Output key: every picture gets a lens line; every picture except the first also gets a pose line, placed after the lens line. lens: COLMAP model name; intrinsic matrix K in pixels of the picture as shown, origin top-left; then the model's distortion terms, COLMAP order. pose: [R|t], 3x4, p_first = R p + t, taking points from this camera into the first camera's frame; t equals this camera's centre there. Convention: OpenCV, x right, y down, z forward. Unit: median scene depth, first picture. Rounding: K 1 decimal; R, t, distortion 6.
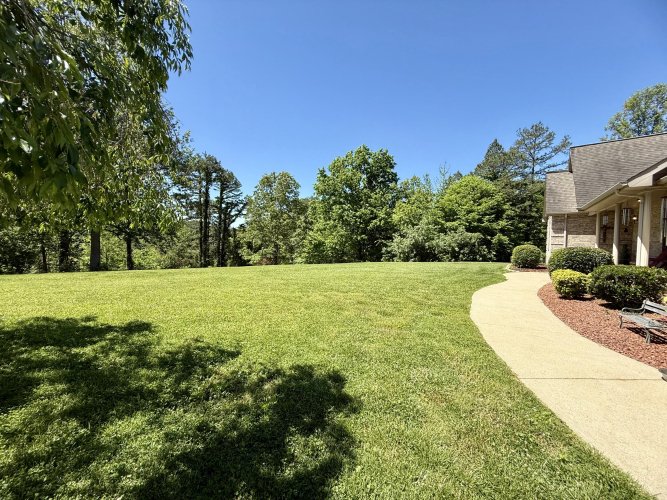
lens RADIAL K [[265.8, 0, 329.1], [0, 265.8, 250.5], [0, 0, 1]] dist [-0.001305, 0.000334]
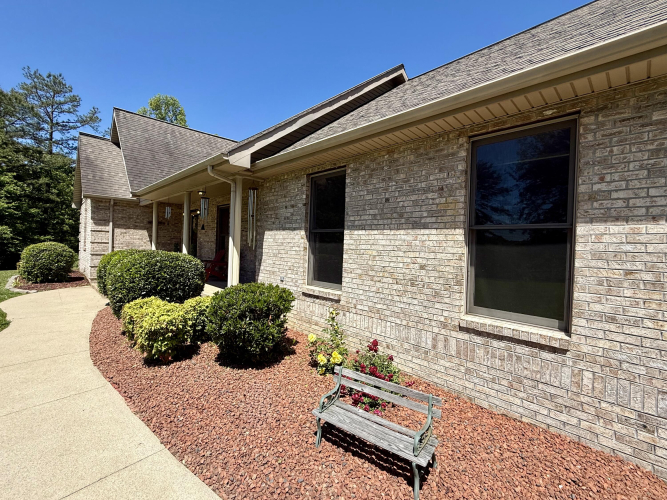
lens RADIAL K [[296.9, 0, 335.9], [0, 296.9, 246.8], [0, 0, 1]] dist [-0.001220, -0.000208]
pose [[0.146346, -0.012876, 0.989150, 0.079513], [0.006634, 0.999906, 0.012034, -0.006580], [-0.989211, 0.004801, 0.146417, 0.117206]]
